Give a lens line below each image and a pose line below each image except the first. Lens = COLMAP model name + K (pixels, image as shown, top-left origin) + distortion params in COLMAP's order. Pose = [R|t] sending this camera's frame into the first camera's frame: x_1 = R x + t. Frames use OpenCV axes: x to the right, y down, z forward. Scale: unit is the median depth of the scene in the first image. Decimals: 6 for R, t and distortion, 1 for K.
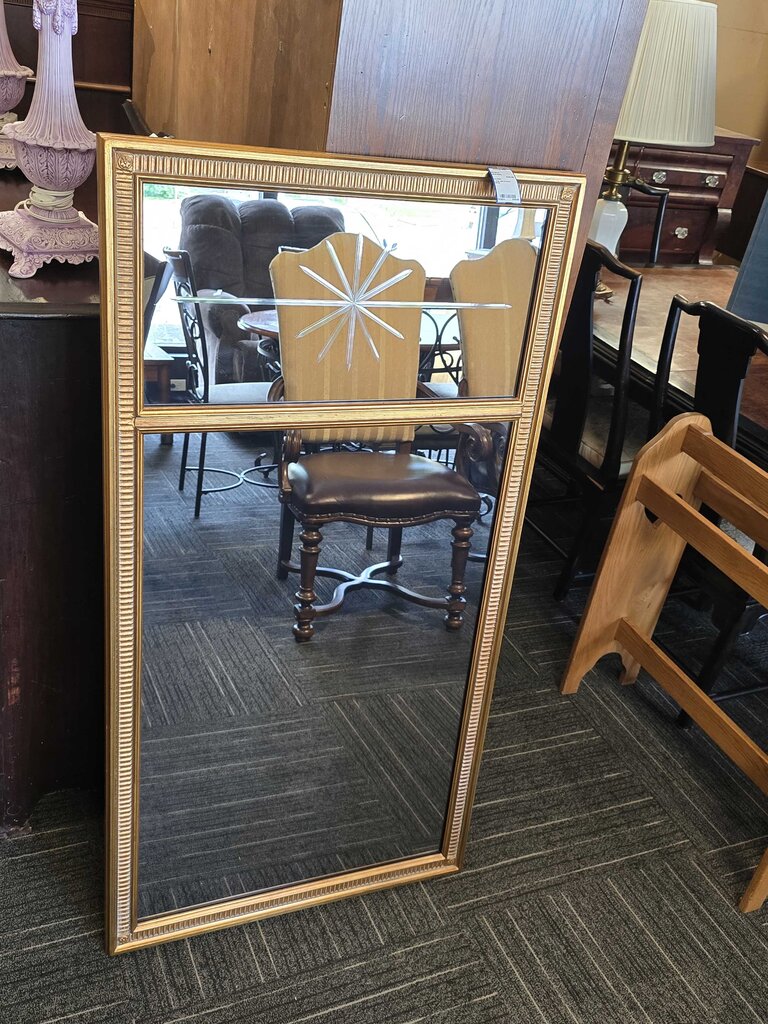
lens RADIAL K [[1028.2, 0, 366.4], [0, 1028.2, 463.3], [0, 0, 1]] dist [0.061214, -0.029345]
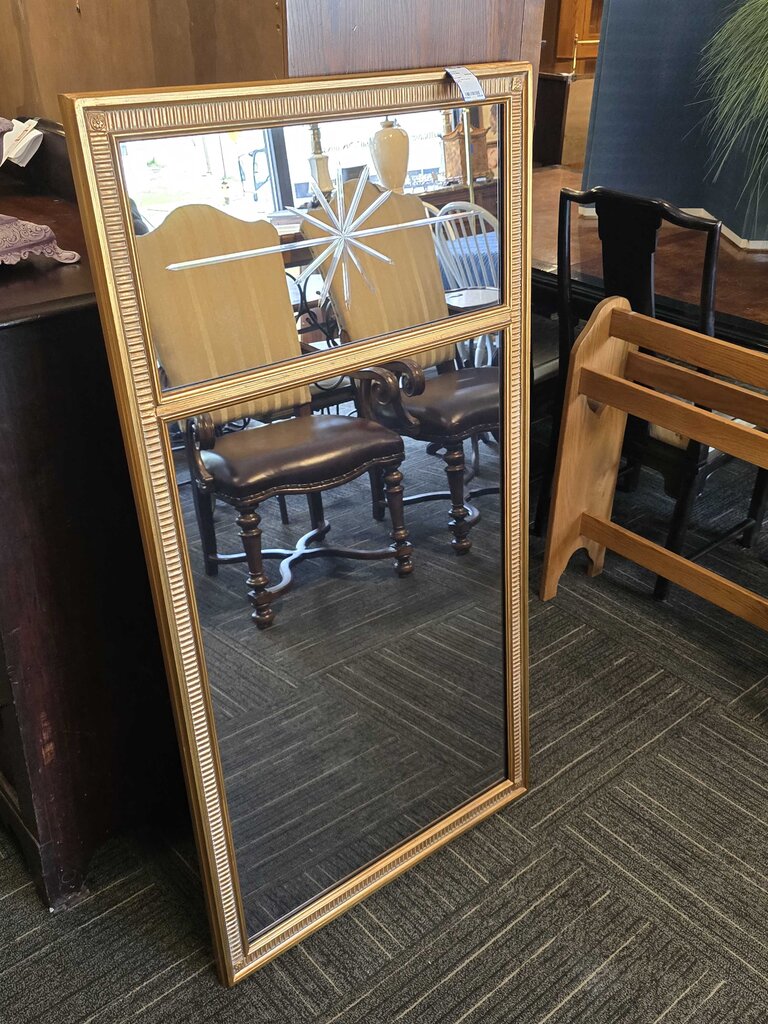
lens RADIAL K [[1028.2, 0, 366.4], [0, 1028.2, 463.3], [0, 0, 1]] dist [0.061214, -0.029345]
pose [[0.950378, -0.247396, 0.188617, -0.171945], [0.243244, 0.968910, 0.045228, 0.005779], [-0.193942, 0.002896, 0.981009, 0.056219]]
